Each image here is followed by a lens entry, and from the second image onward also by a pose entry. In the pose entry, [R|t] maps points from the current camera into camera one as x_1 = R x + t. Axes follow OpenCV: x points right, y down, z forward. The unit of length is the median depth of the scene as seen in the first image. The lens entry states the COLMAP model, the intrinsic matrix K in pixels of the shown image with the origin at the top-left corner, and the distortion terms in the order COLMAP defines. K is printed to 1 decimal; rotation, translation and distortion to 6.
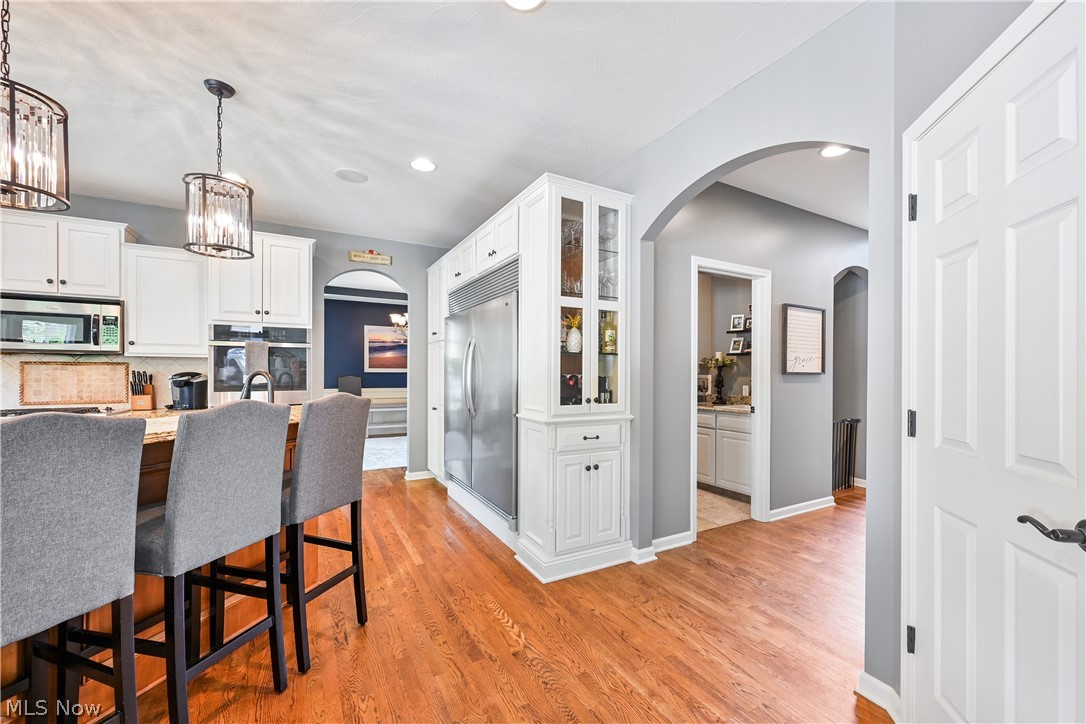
lens RADIAL K [[441.1, 0, 540.1], [0, 441.1, 378.3], [0, 0, 1]] dist [-0.001379, 0.001408]
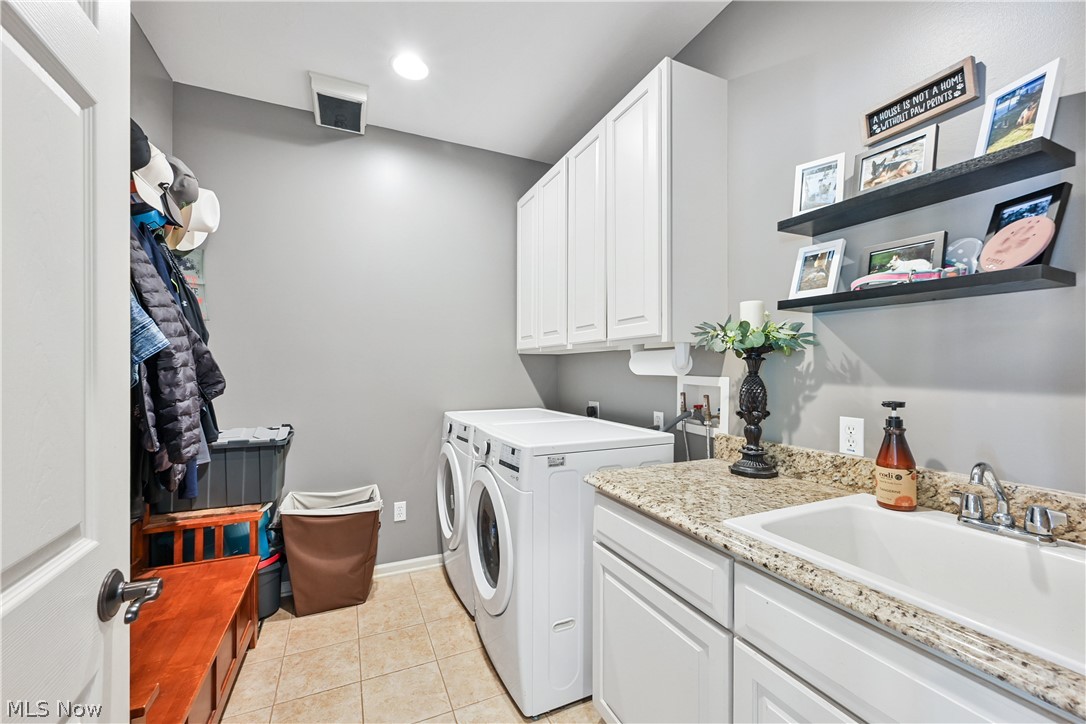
lens RADIAL K [[441.1, 0, 543.0], [0, 441.1, 369.6], [0, 0, 1]] dist [-0.001379, 0.001408]
pose [[0.996963, -0.001666, -0.077855, 0.293430], [0.000686, 0.999920, -0.012608, -0.009784], [0.077870, 0.012516, 0.996885, 0.703403]]
